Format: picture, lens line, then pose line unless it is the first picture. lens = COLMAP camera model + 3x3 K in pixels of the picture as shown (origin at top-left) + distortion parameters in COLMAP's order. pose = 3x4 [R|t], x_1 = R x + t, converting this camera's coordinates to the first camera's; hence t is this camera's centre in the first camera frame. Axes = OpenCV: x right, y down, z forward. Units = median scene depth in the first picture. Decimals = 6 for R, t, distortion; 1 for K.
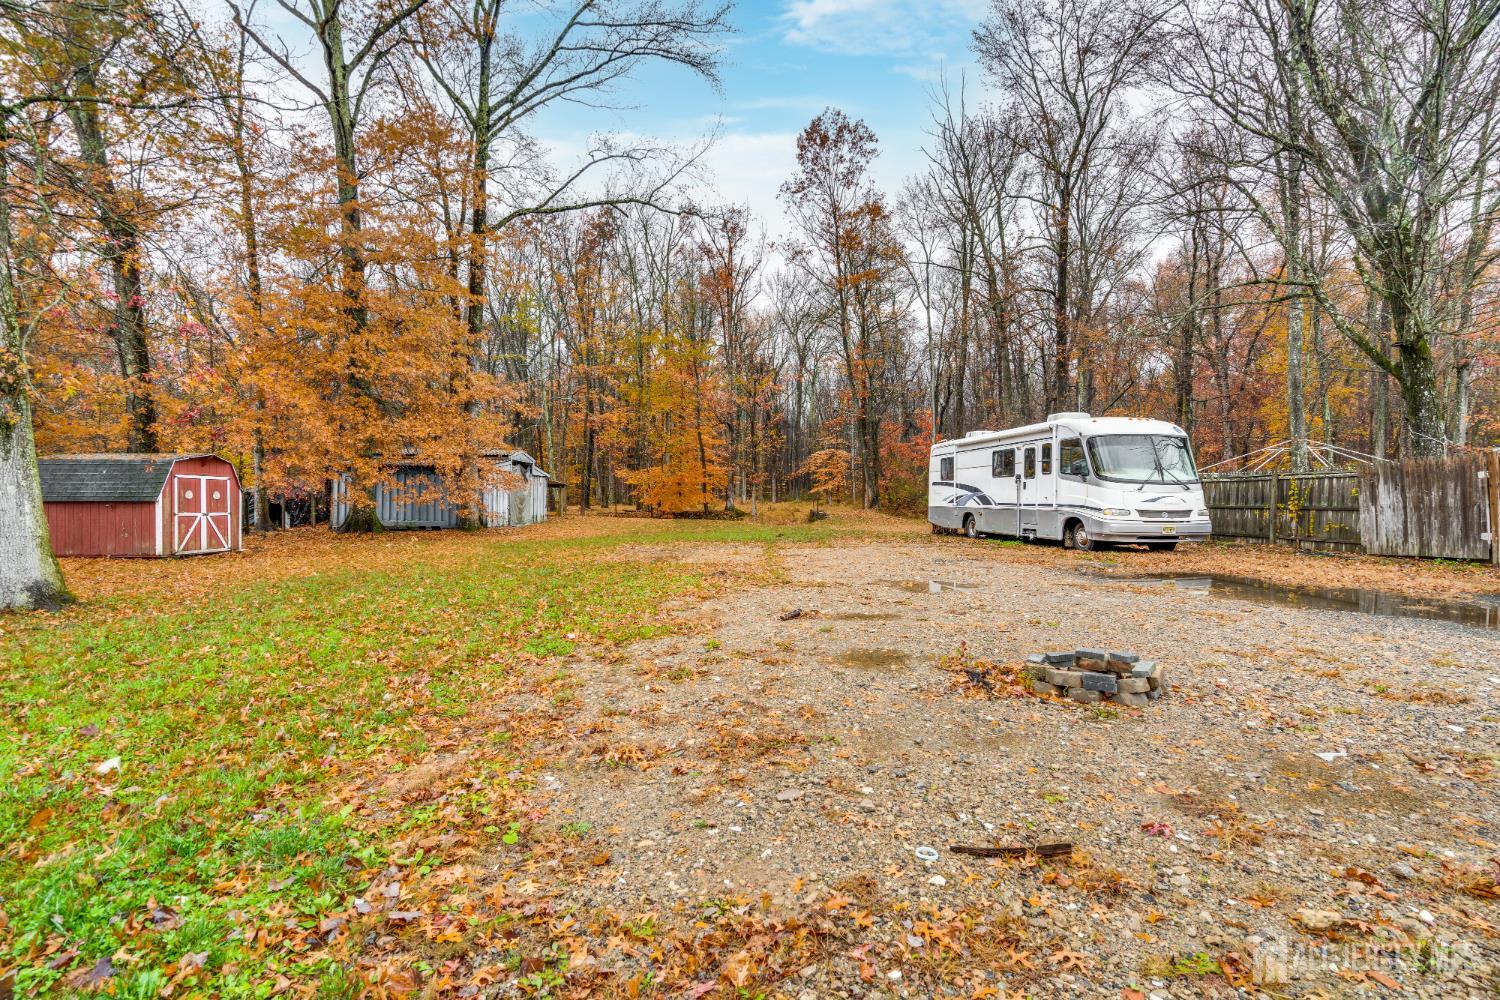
lens RADIAL K [[675.8, 0, 750.0], [0, 675.8, 500.0], [0, 0, 1]] dist [0.026989, -0.000169]
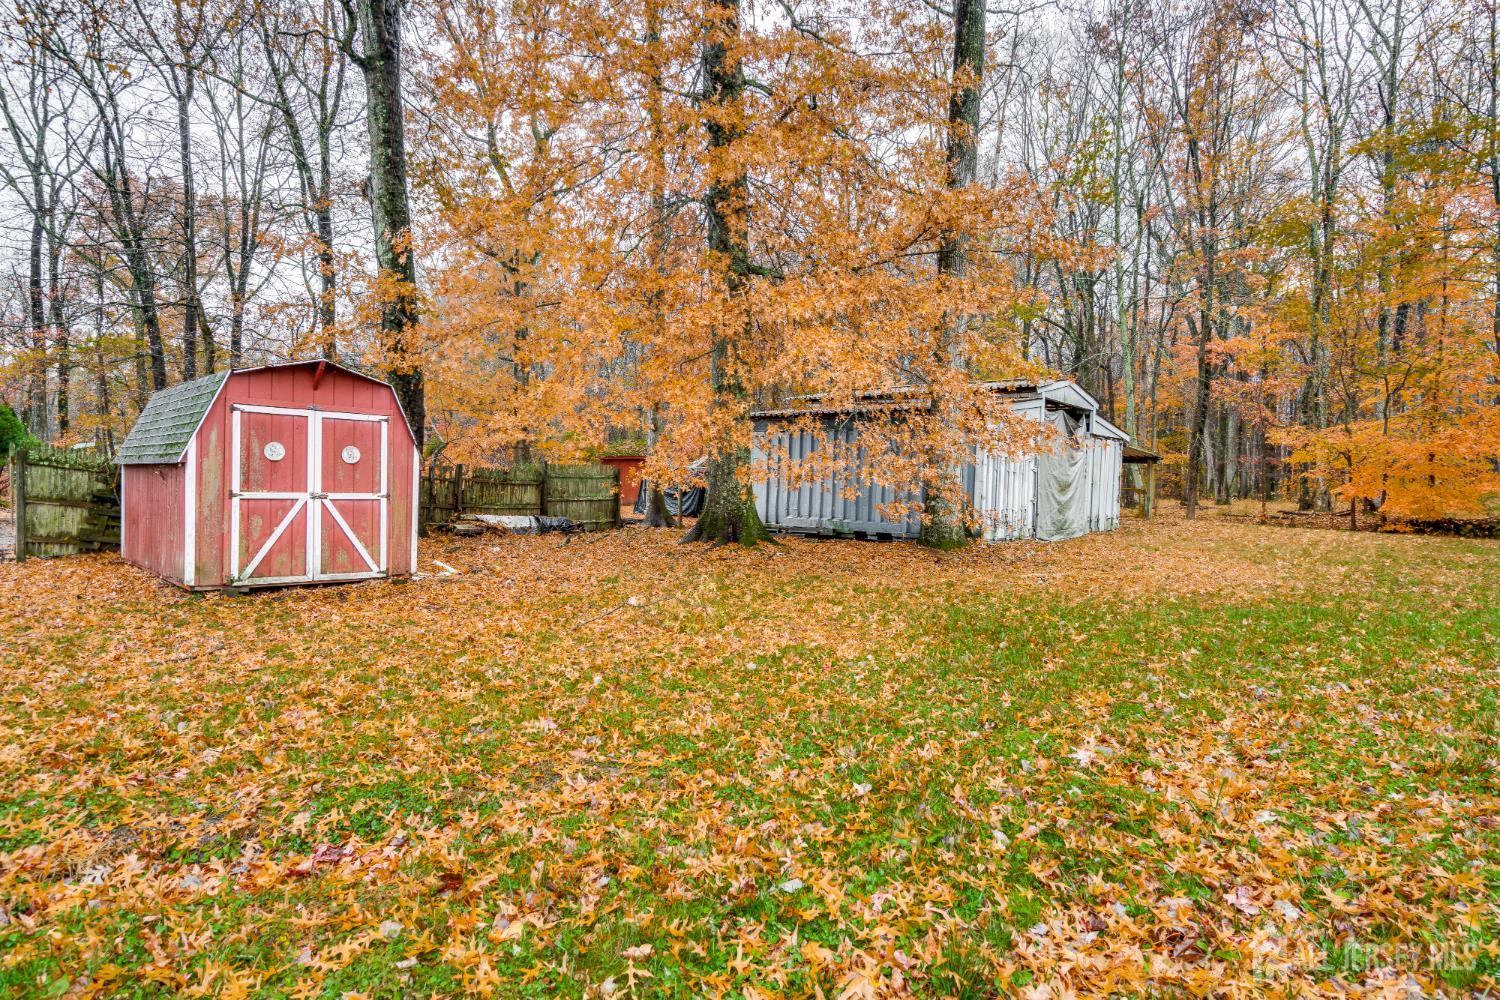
lens RADIAL K [[675.8, 0, 750.0], [0, 675.8, 500.0], [0, 0, 1]] dist [0.026989, -0.000169]
pose [[0.716393, 0.029503, -0.697073, -0.184168], [-0.020086, 0.999564, 0.021663, 0.005250], [0.697408, -0.001518, 0.716673, 0.572033]]
